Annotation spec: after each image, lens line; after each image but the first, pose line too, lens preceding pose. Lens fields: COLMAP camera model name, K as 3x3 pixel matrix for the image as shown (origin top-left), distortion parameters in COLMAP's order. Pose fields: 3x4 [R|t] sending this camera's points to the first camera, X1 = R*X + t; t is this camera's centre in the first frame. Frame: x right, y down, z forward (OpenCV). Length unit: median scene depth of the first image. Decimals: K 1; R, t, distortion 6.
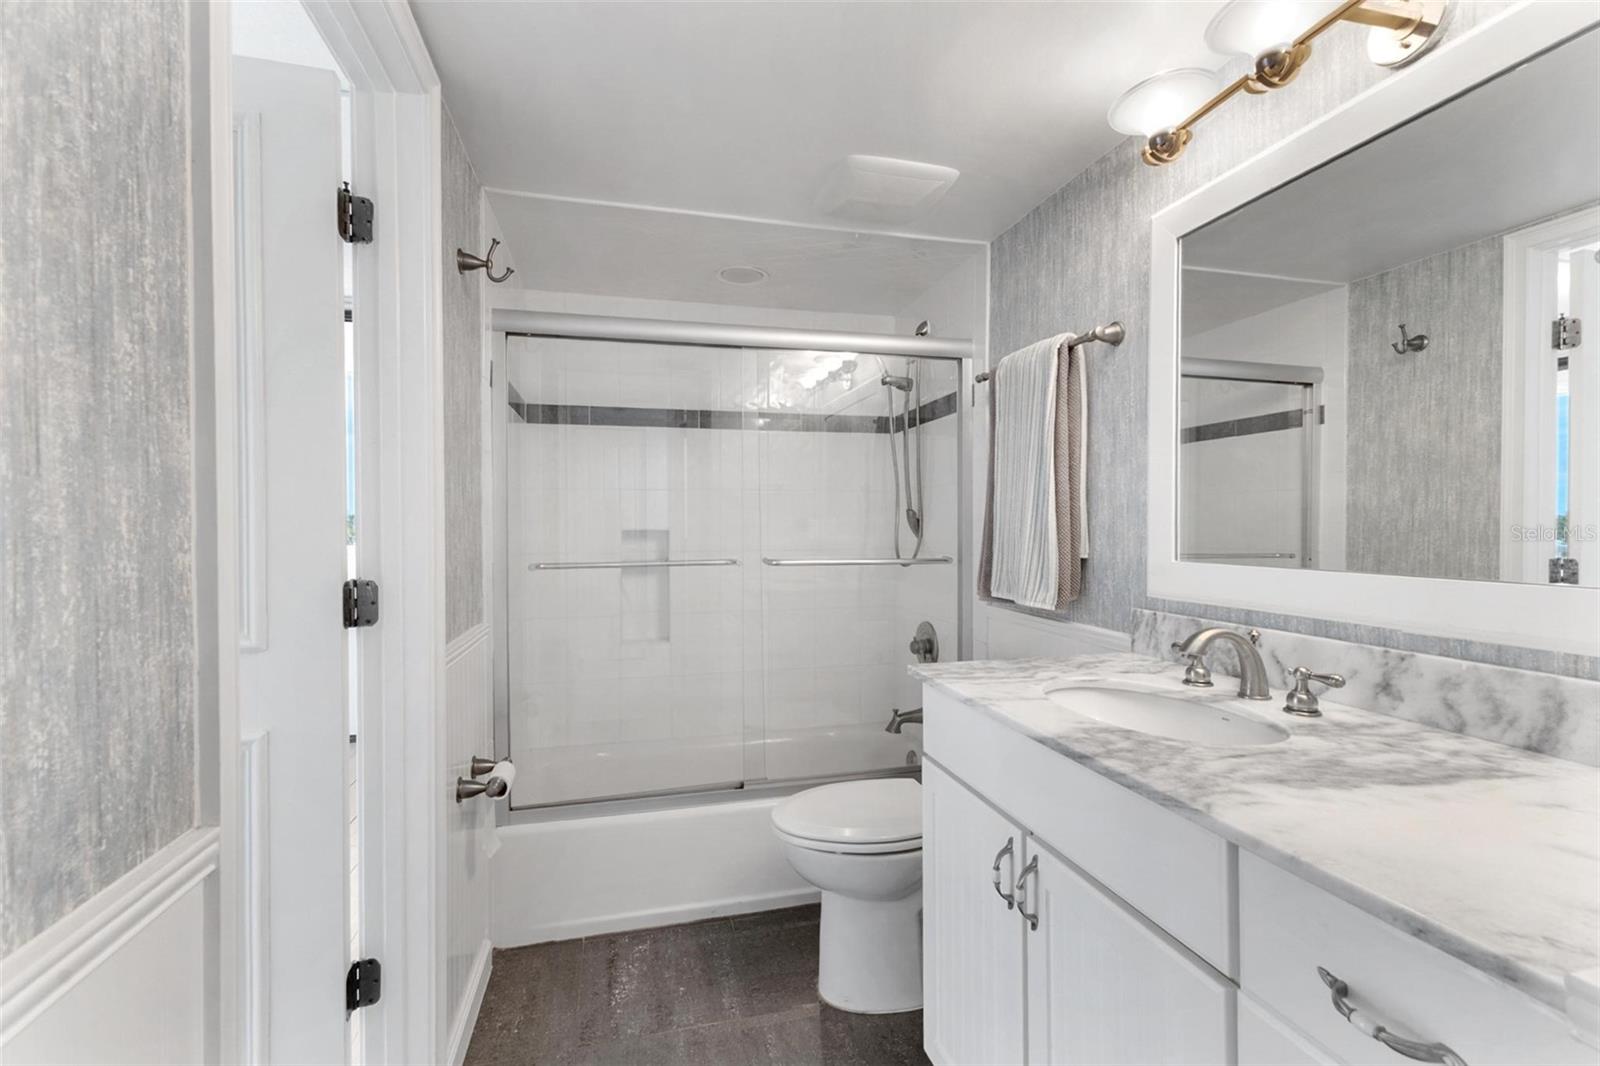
lens RADIAL K [[698.3, 0, 800.3], [0, 698.3, 505.9], [0, 0, 1]] dist [-0.000439, -0.000396]
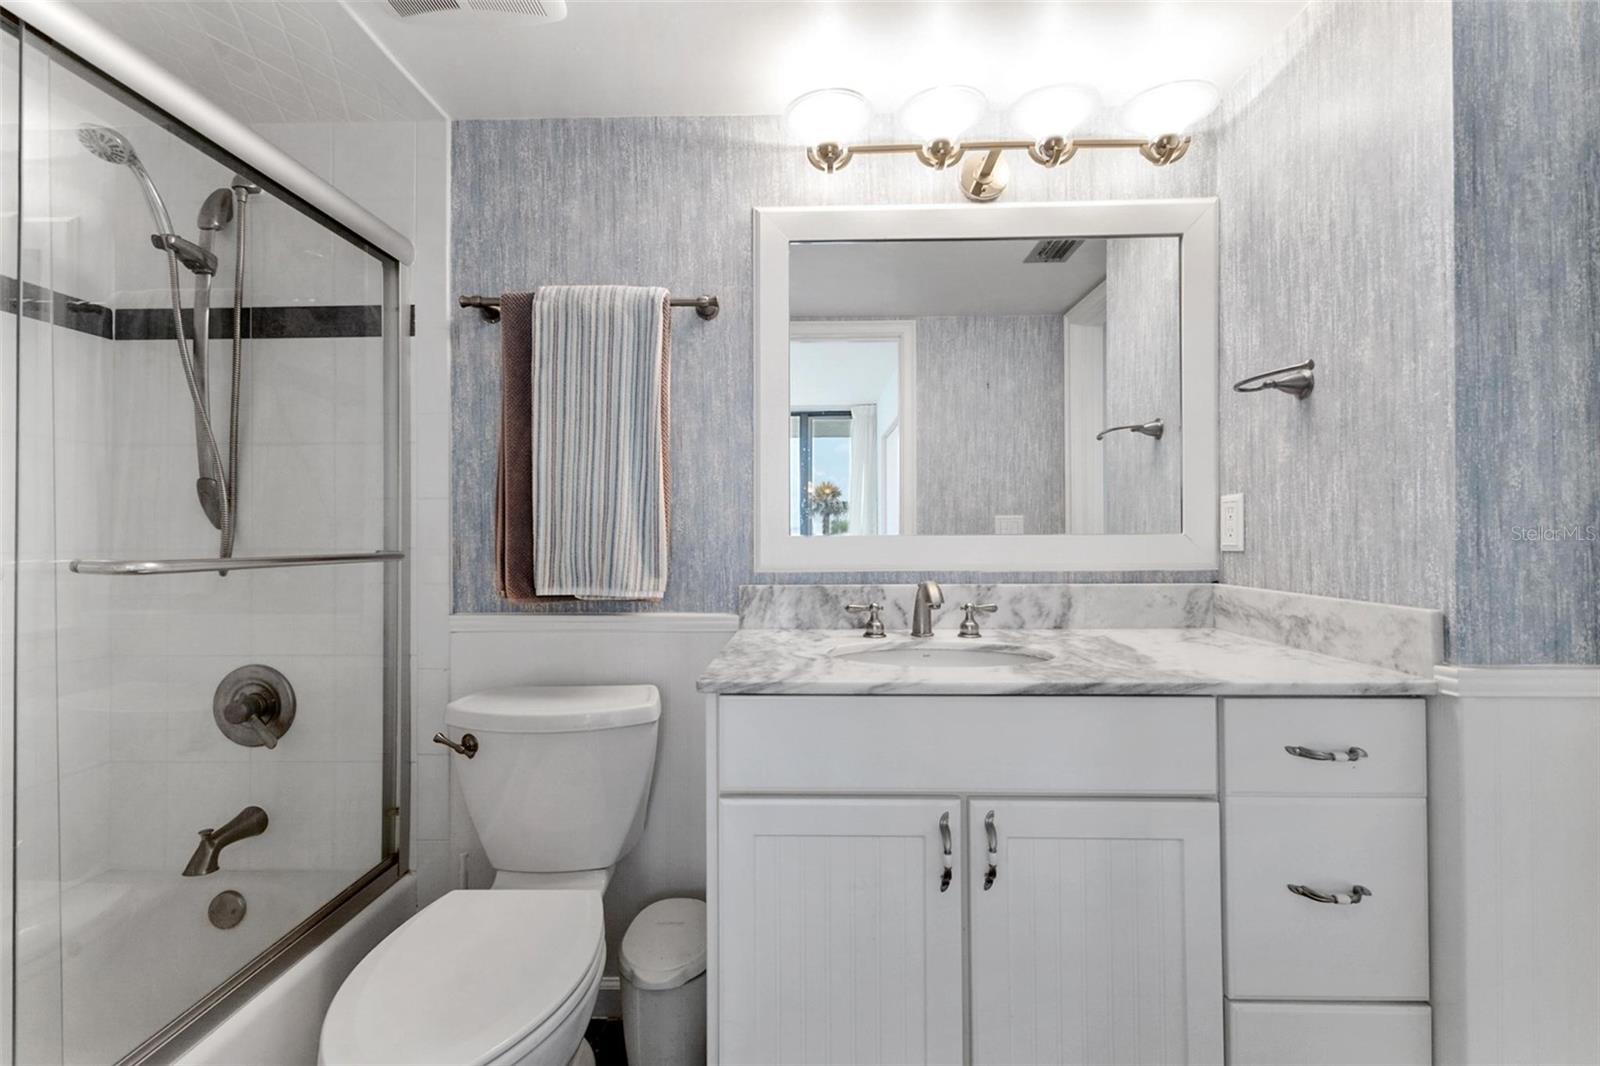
lens RADIAL K [[698.3, 0, 800.3], [0, 698.3, 505.9], [0, 0, 1]] dist [-0.000439, -0.000396]
pose [[0.266736, 0.034670, 0.963146, -0.472768], [-0.022009, 0.999311, -0.029877, 0.060789], [-0.963518, -0.013229, 0.267316, 0.653663]]
